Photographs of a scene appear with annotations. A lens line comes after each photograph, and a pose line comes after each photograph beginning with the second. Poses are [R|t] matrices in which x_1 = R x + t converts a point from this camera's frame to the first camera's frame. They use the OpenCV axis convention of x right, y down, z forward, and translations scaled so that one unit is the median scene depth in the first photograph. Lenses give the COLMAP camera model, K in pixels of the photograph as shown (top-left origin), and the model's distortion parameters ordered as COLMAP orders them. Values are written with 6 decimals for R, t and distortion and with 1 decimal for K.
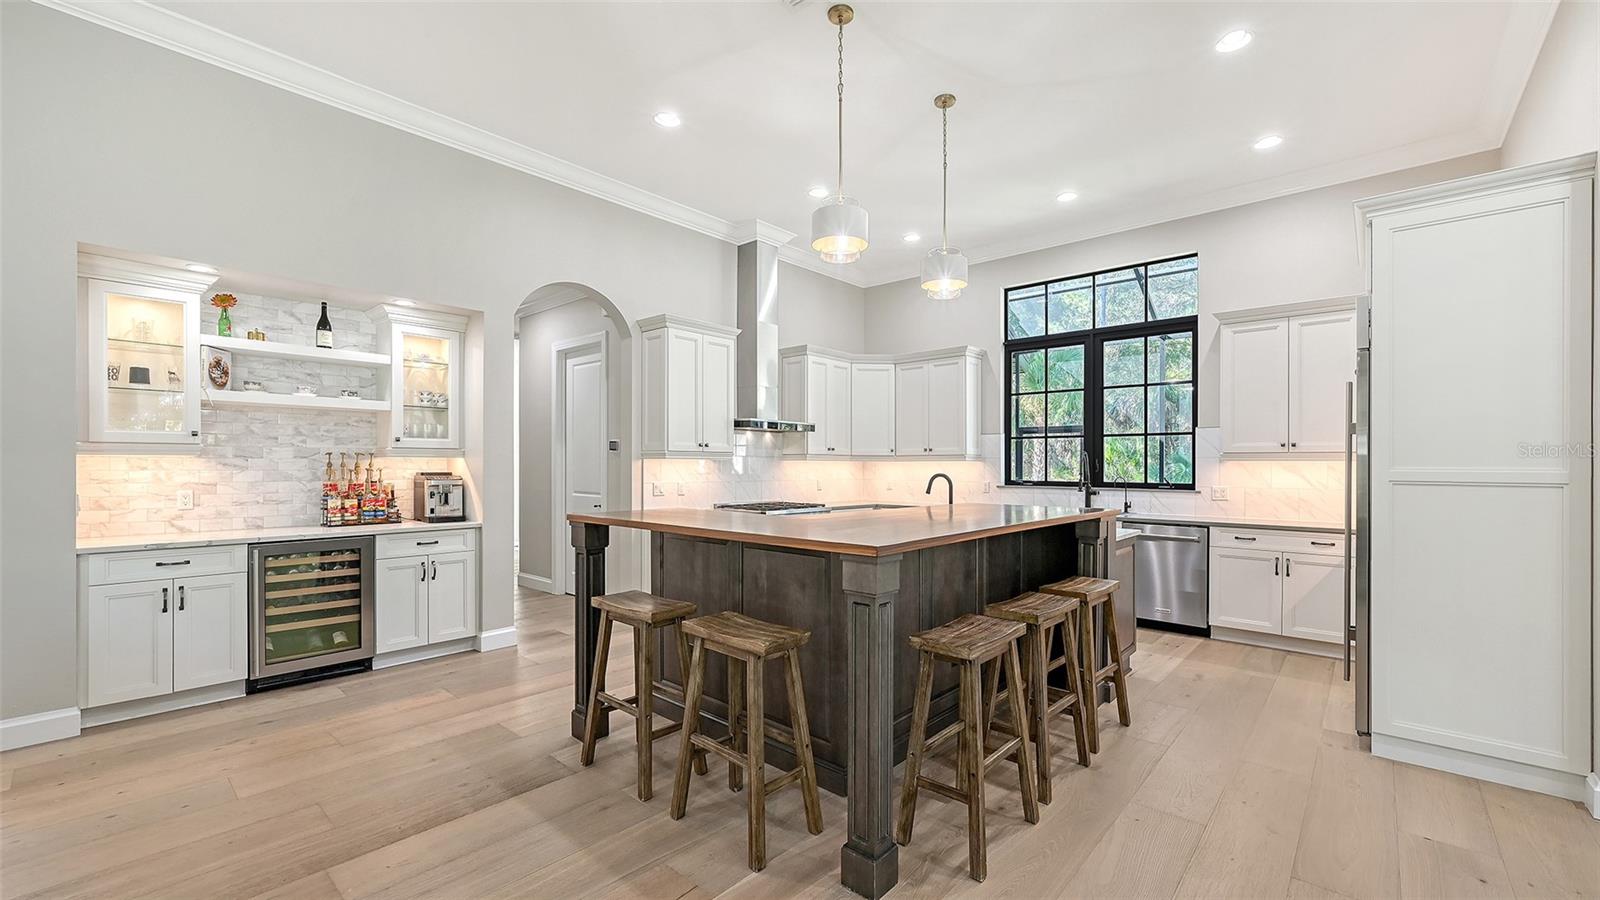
lens RADIAL K [[642.0, 0, 809.6], [0, 642.0, 462.4], [0, 0, 1]] dist [-0.000073, 0.000328]
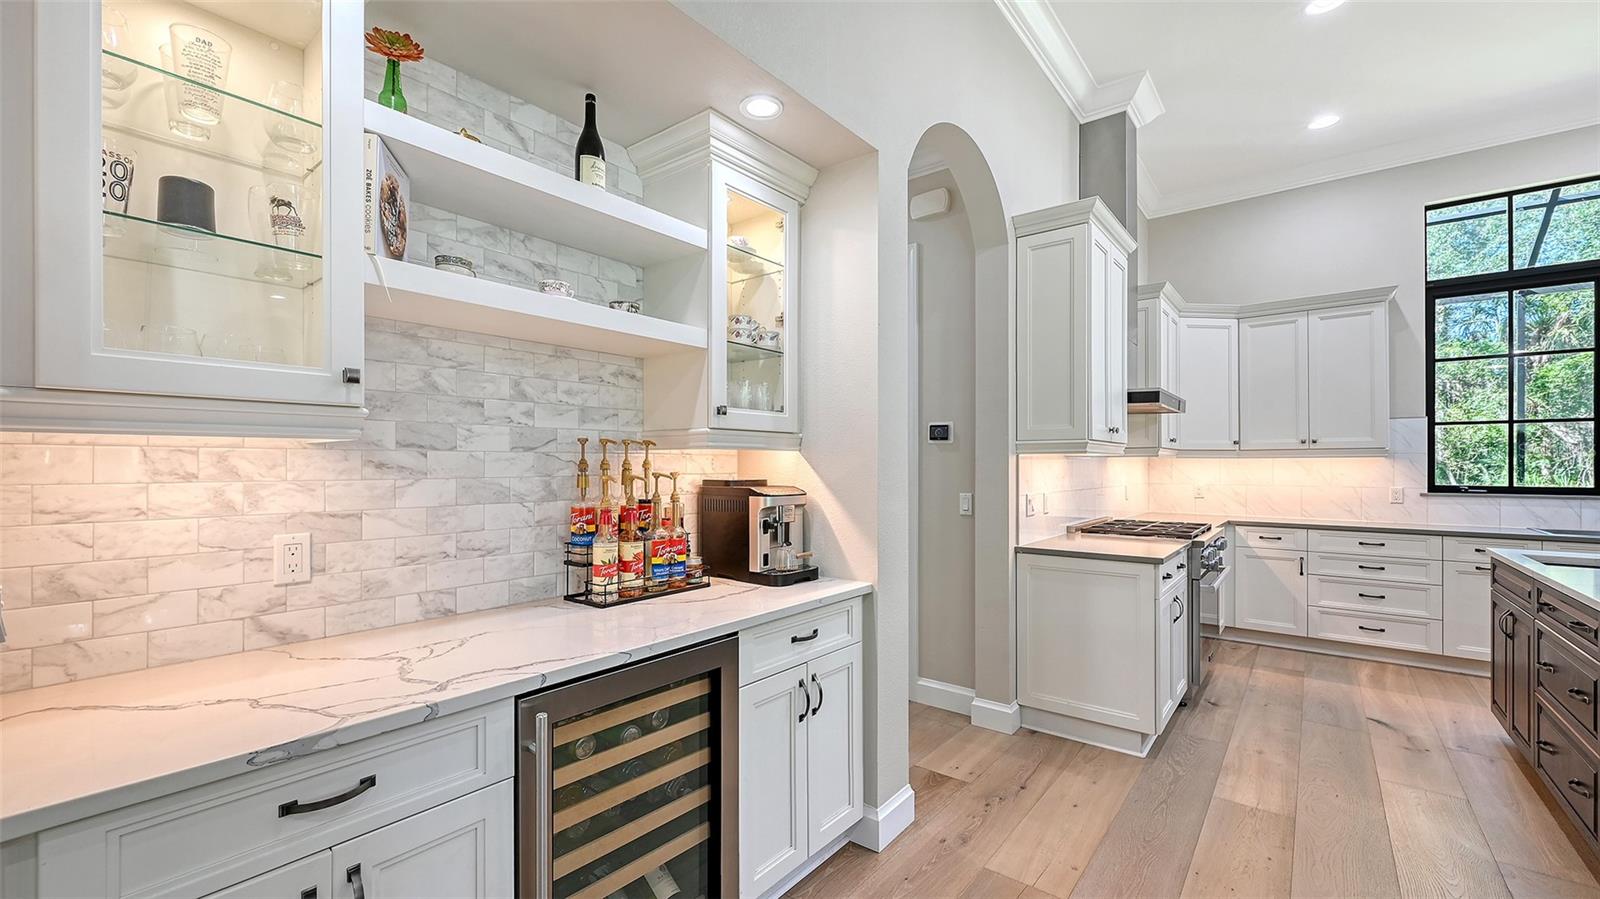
lens RADIAL K [[643.8, 0, 803.7], [0, 643.8, 458.1], [0, 0, 1]] dist [-0.000768, 0.000694]
pose [[0.998839, -0.002004, 0.048133, -0.495084], [0.002230, 0.999987, -0.004626, 0.000842], [-0.048123, 0.004728, 0.998830, 0.434461]]
